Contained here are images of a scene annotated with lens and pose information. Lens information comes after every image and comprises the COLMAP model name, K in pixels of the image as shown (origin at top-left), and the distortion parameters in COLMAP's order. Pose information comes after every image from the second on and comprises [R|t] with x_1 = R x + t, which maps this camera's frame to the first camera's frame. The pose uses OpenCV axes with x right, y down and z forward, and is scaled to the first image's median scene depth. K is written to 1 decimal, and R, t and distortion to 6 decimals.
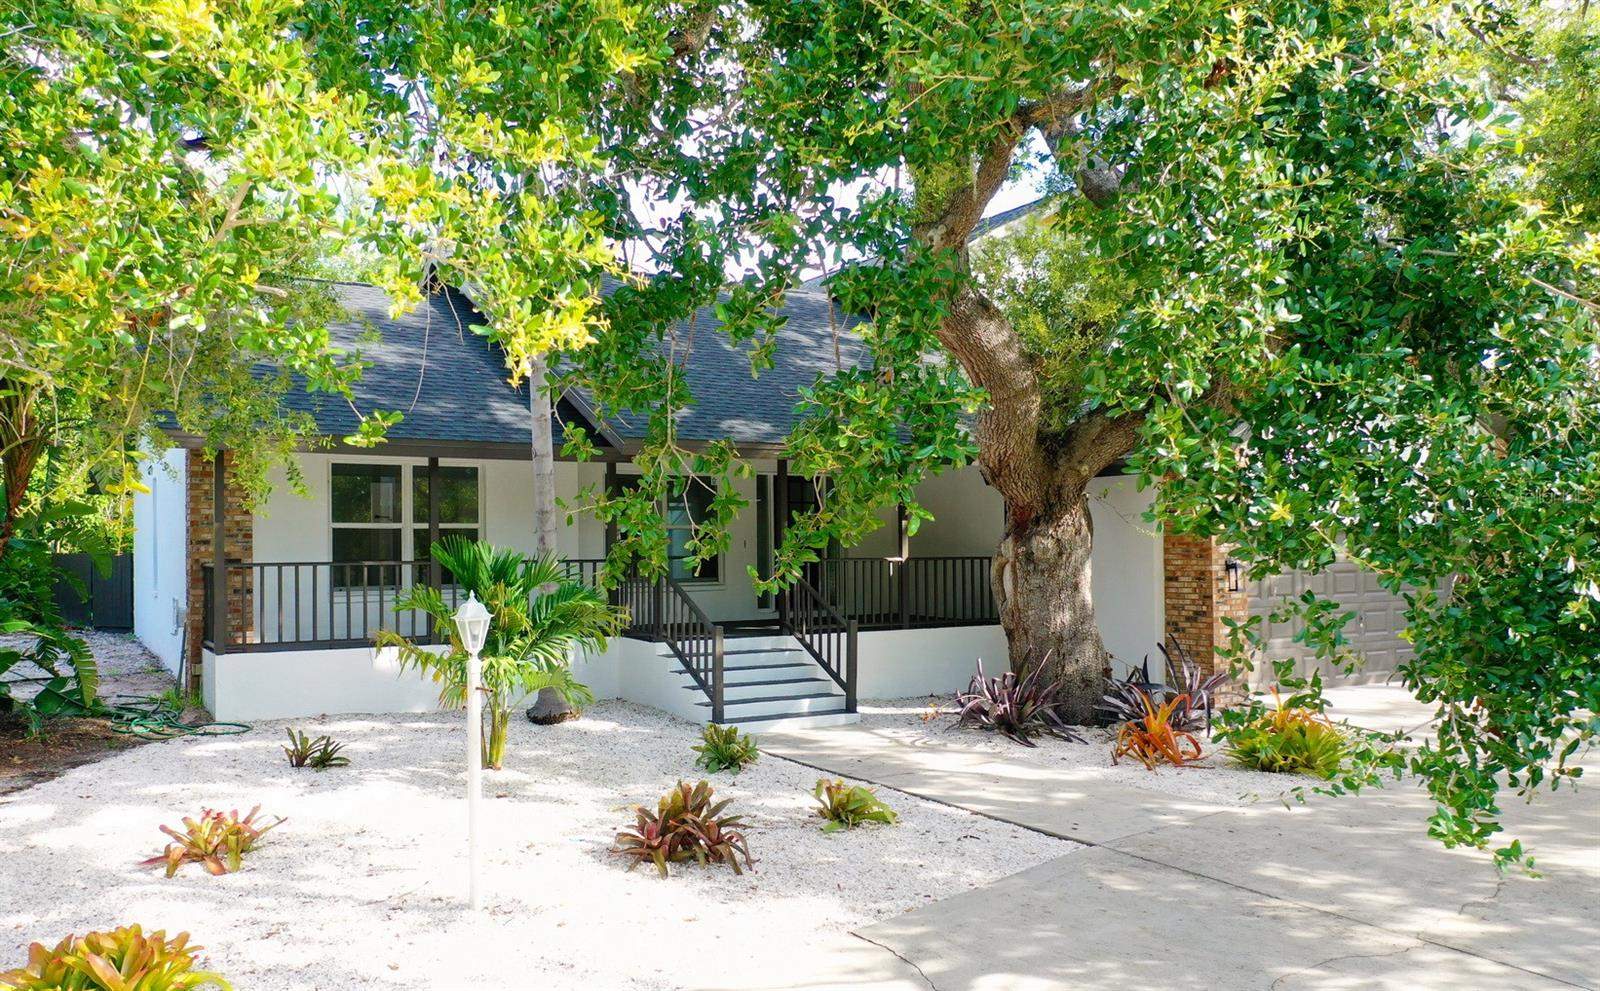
lens RADIAL K [[1191.6, 0, 800.0], [0, 1191.6, 495.5], [0, 0, 1]] dist [-0.000226, -0.000321]
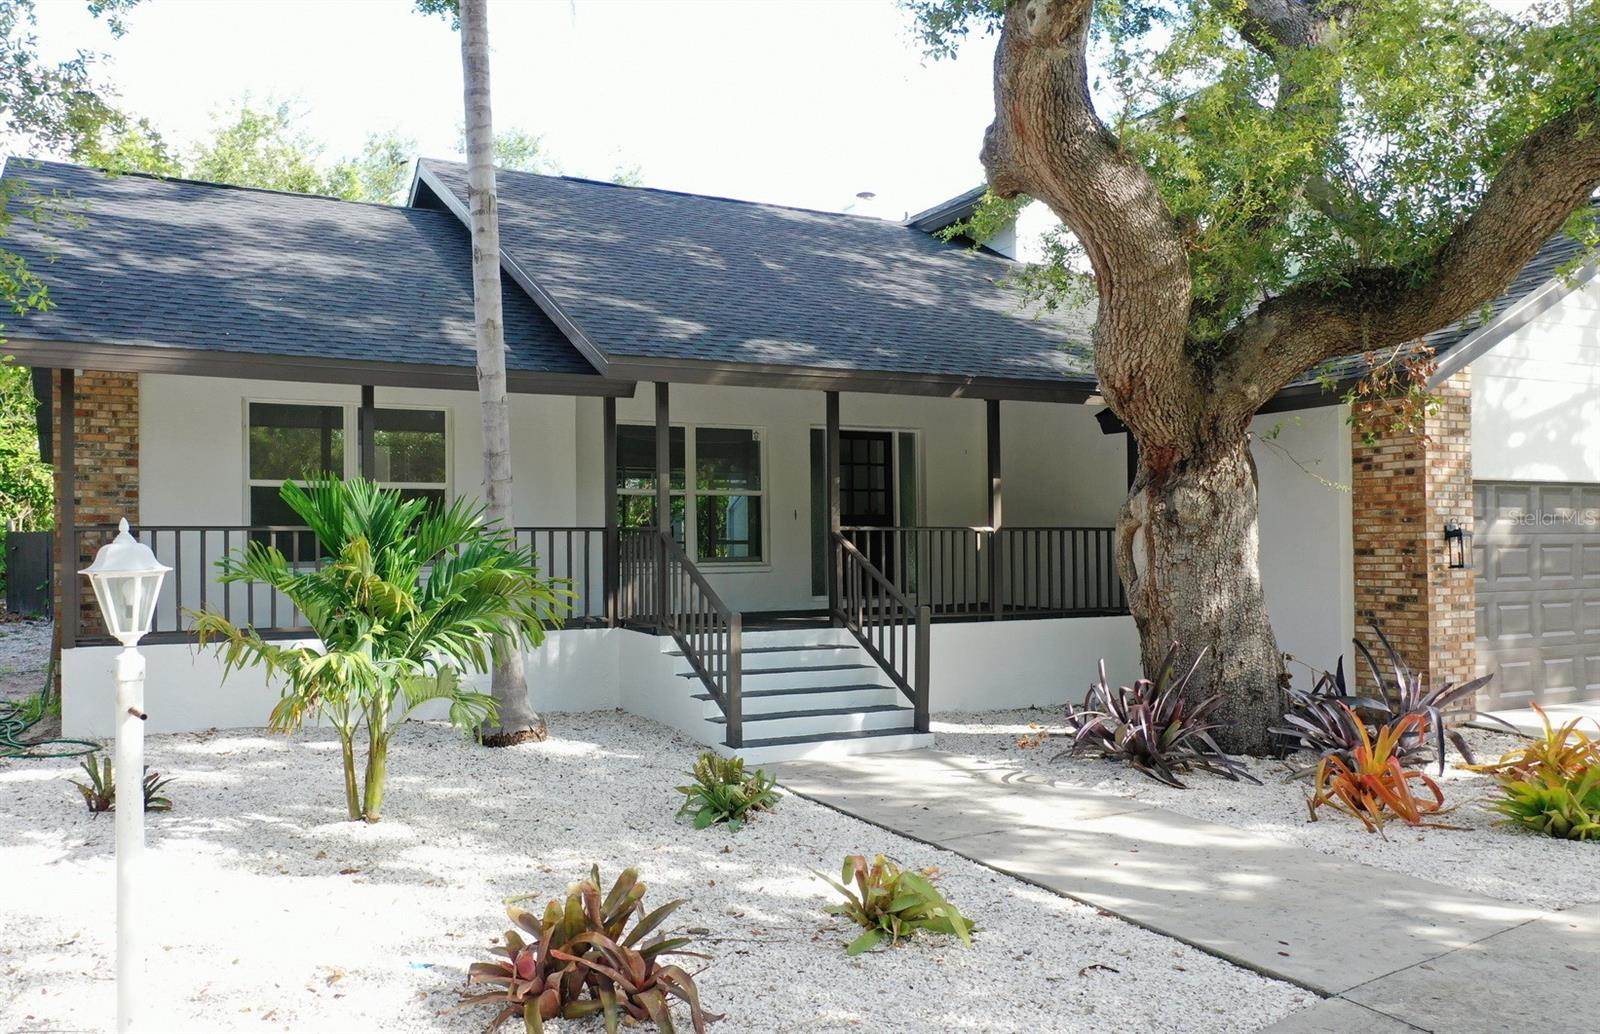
lens RADIAL K [[1202.0, 0, 800.0], [0, 1202.0, 517.0], [0, 0, 1]] dist [-0.004051, -0.002323]
pose [[0.996809, -0.003917, -0.079733, 0.029340], [0.005423, 0.999811, 0.018679, 0.037328], [0.079645, -0.019052, 0.996641, 0.271934]]
